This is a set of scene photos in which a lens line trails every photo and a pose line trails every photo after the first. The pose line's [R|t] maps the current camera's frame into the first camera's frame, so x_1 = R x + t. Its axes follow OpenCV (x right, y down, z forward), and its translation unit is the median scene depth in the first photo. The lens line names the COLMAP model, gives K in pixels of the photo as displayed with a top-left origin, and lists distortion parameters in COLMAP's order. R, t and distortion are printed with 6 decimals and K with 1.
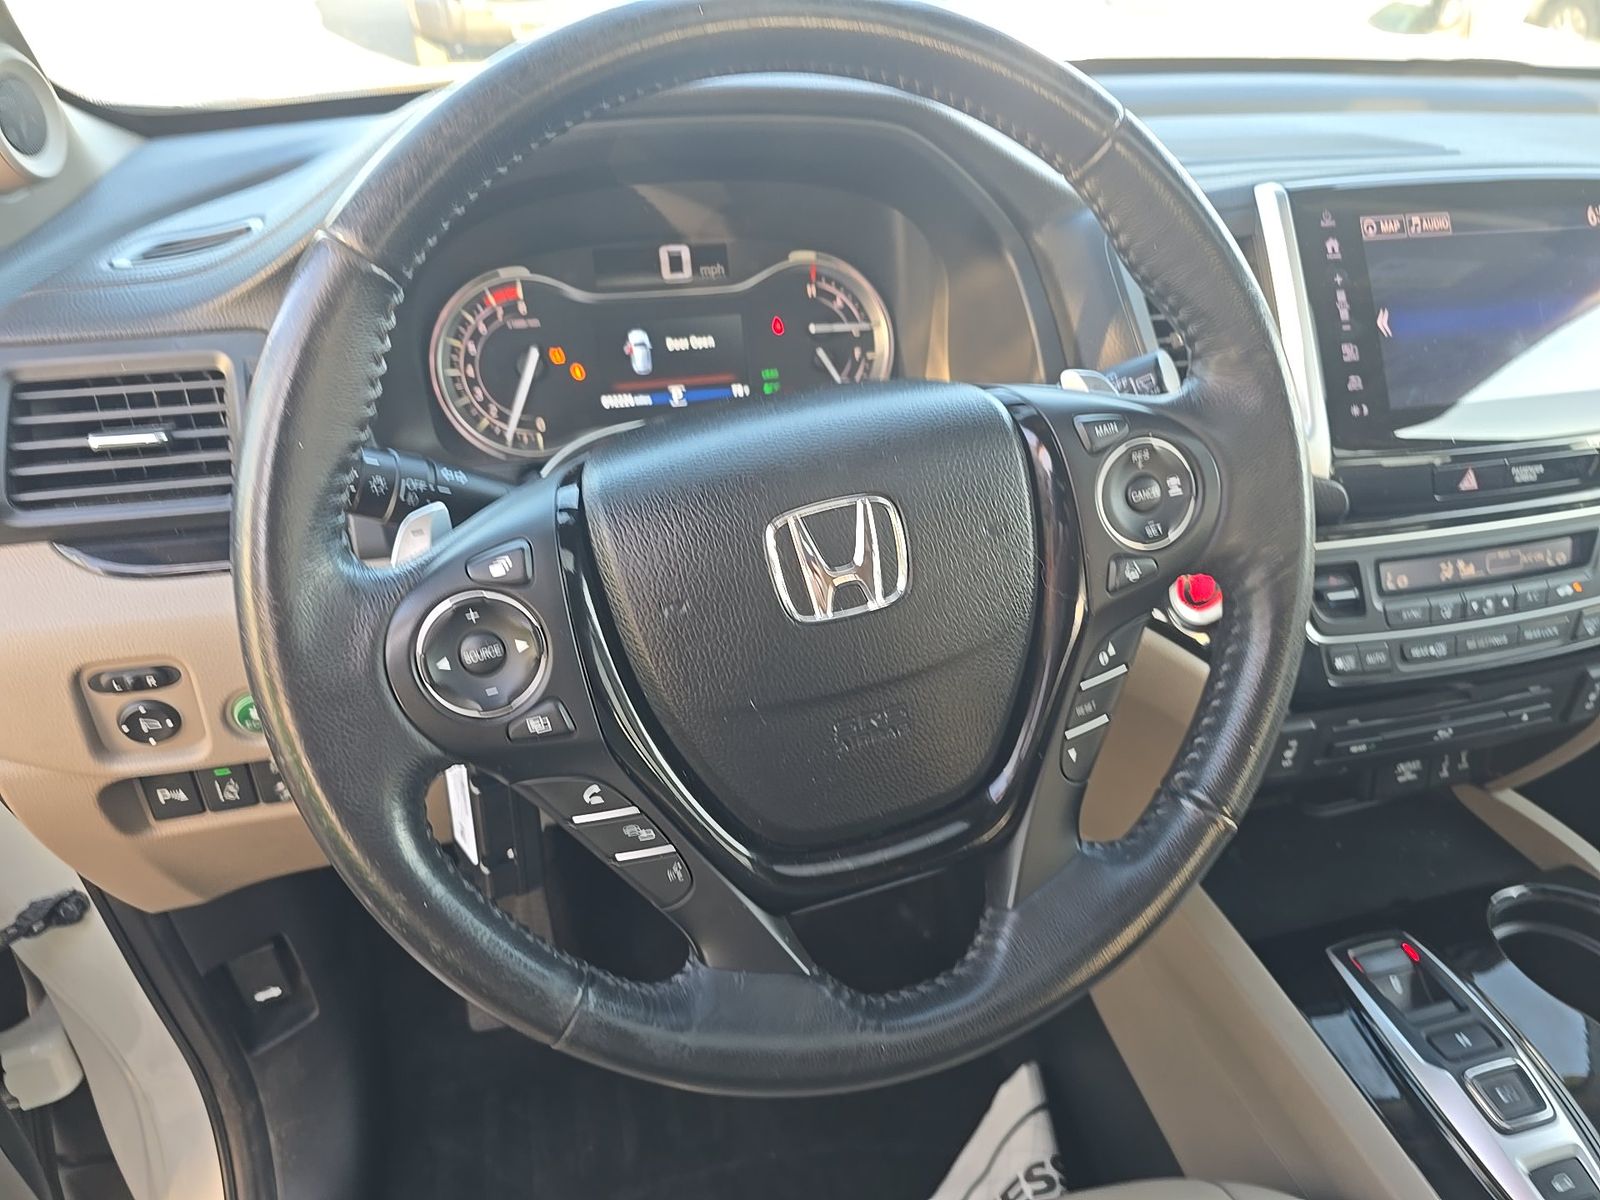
lens RADIAL K [[1058.2, 0, 800.0], [0, 1058.2, 639.3], [0, 0, 1]] dist [0.024827, -0.002836]
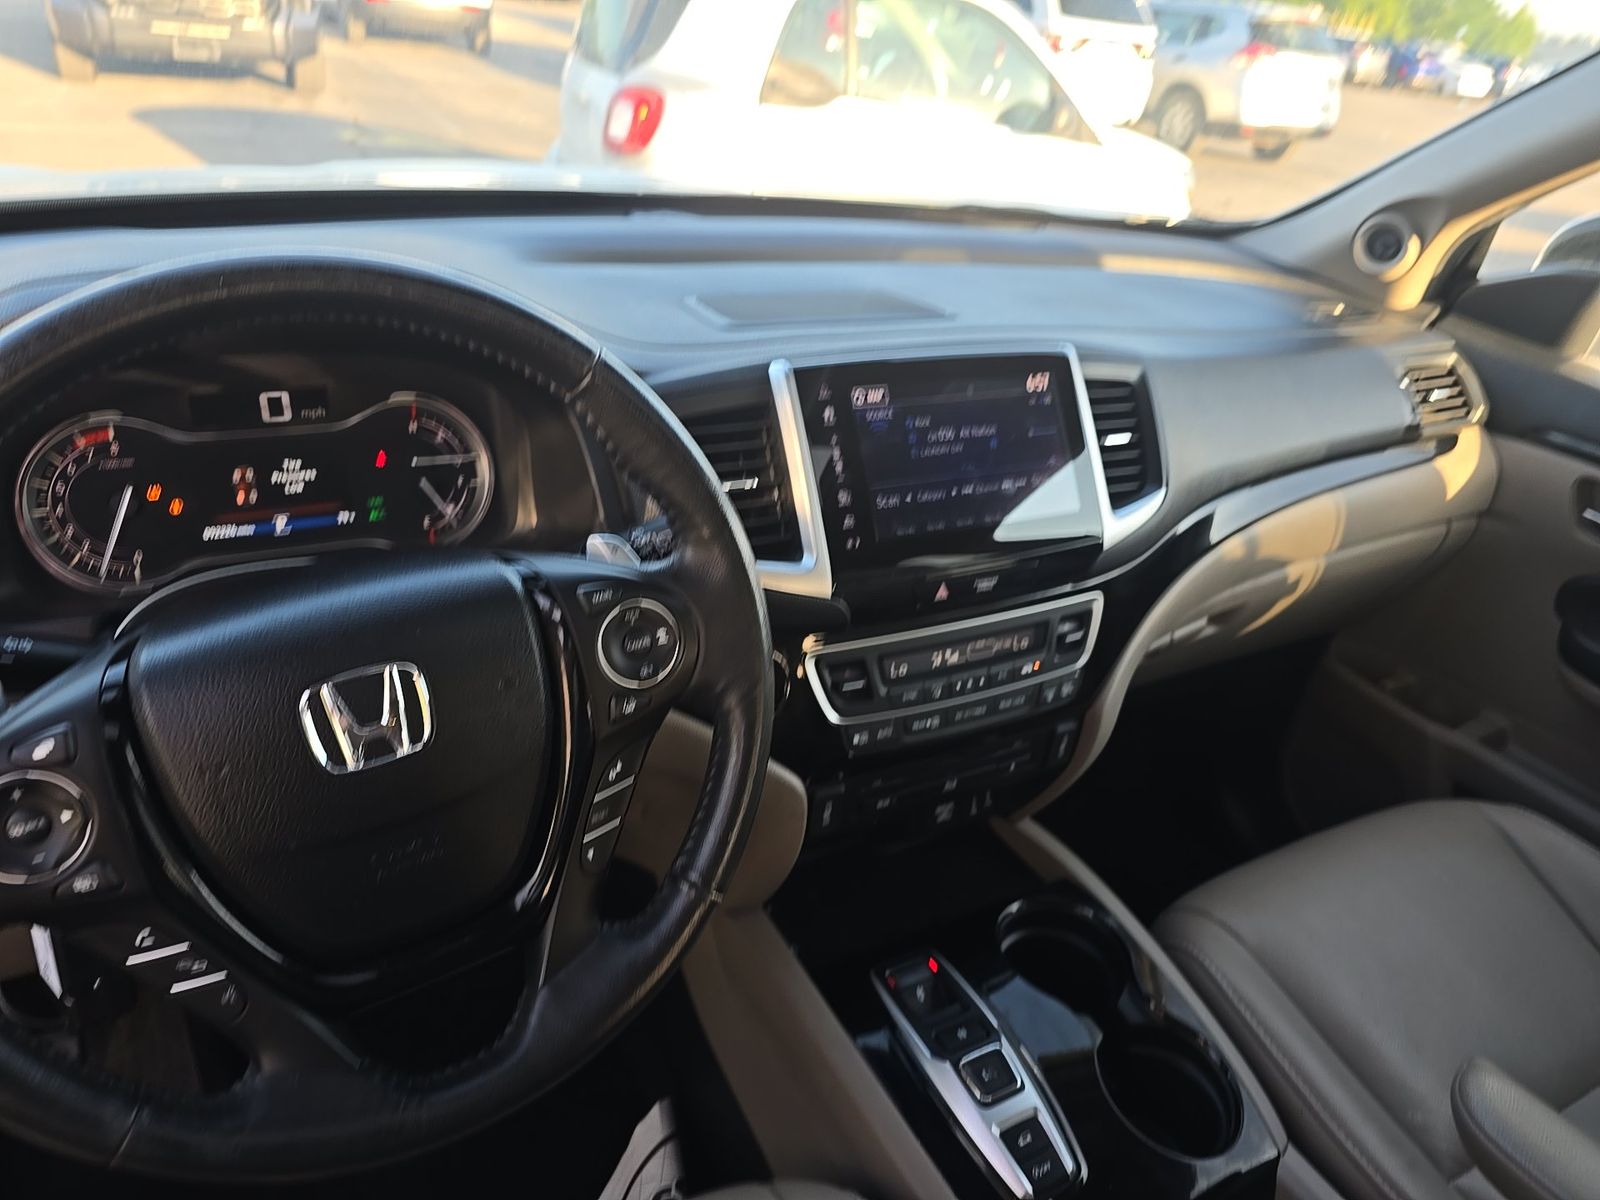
lens RADIAL K [[1074.4, 0, 800.0], [0, 1074.4, 600.0], [0, 0, 1]] dist [0.038730, -0.021175]
pose [[0.971255, -0.033821, 0.235628, 0.147249], [0.045739, 0.997926, -0.045298, -0.084910], [-0.233607, 0.054773, 0.970787, -0.213468]]
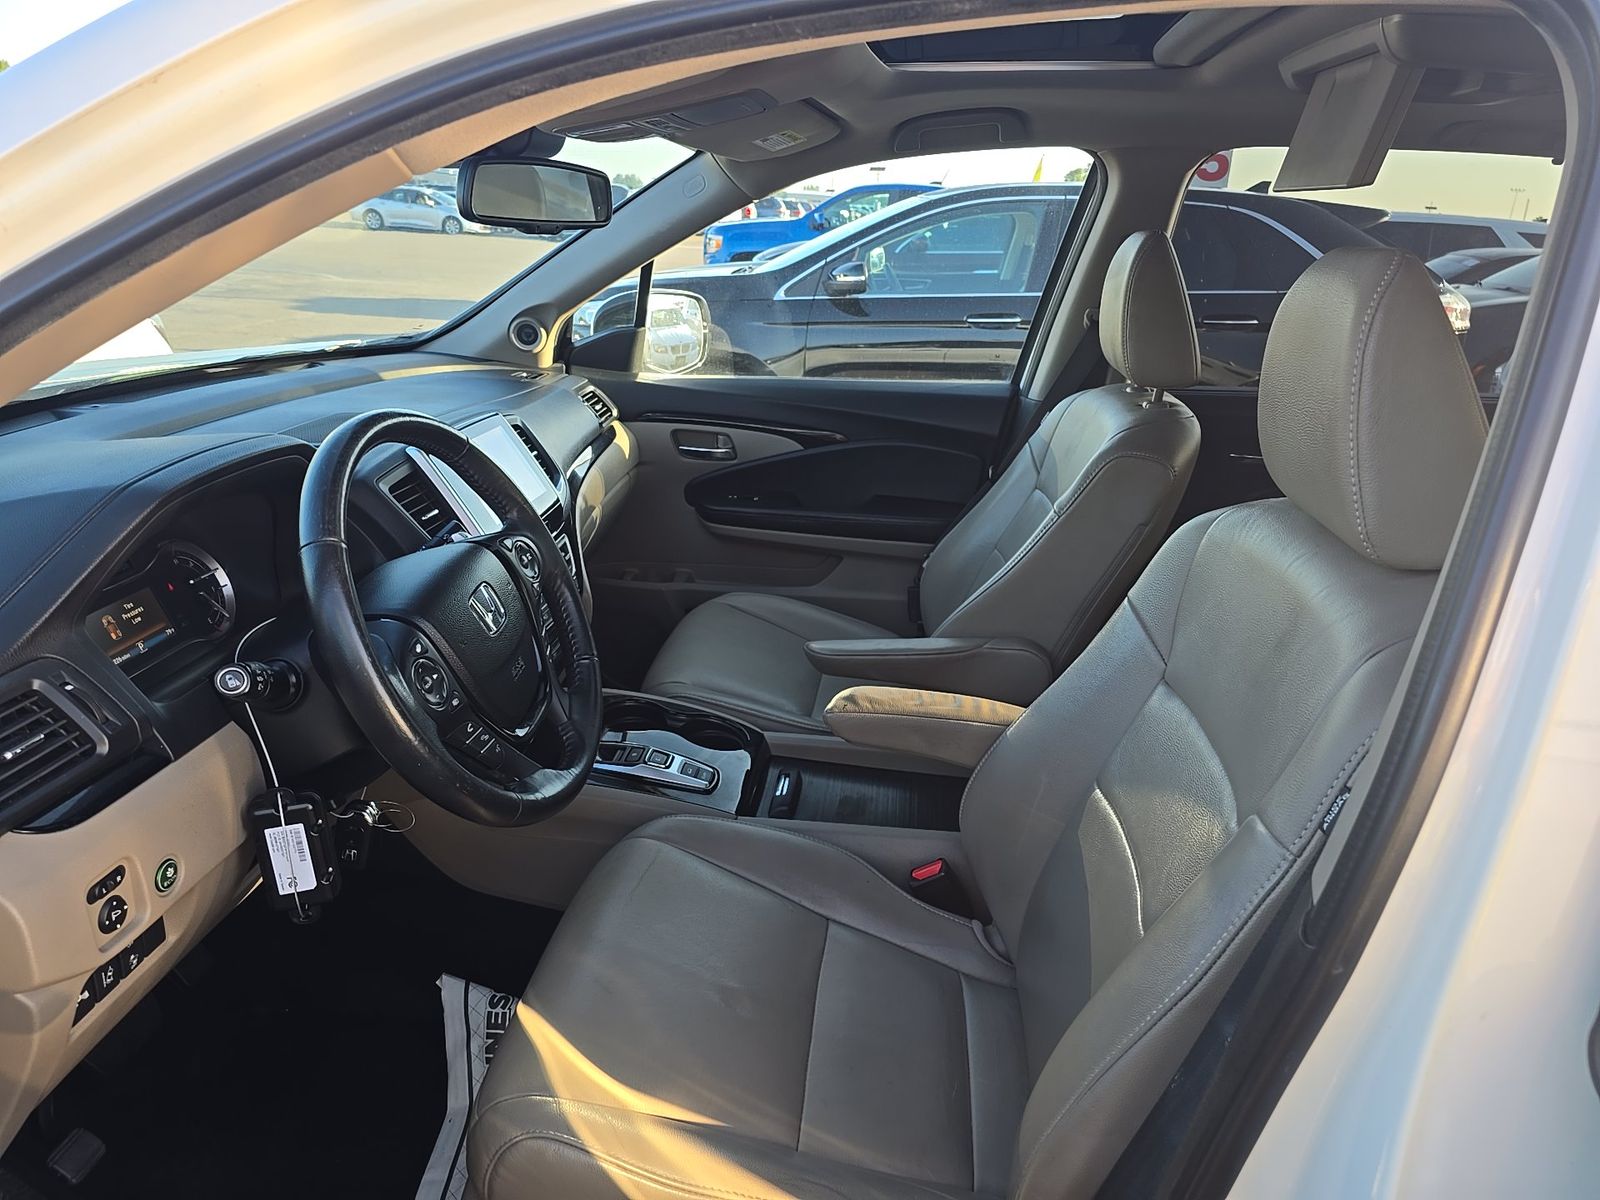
lens RADIAL K [[1074.4, 0, 800.0], [0, 1074.4, 600.0], [0, 0, 1]] dist [0.038730, -0.021175]
pose [[0.366293, -0.306416, 0.878600, -1.320936], [0.451203, 0.884278, 0.120287, -0.058367], [-0.813785, 0.352367, 0.462161, -0.548738]]
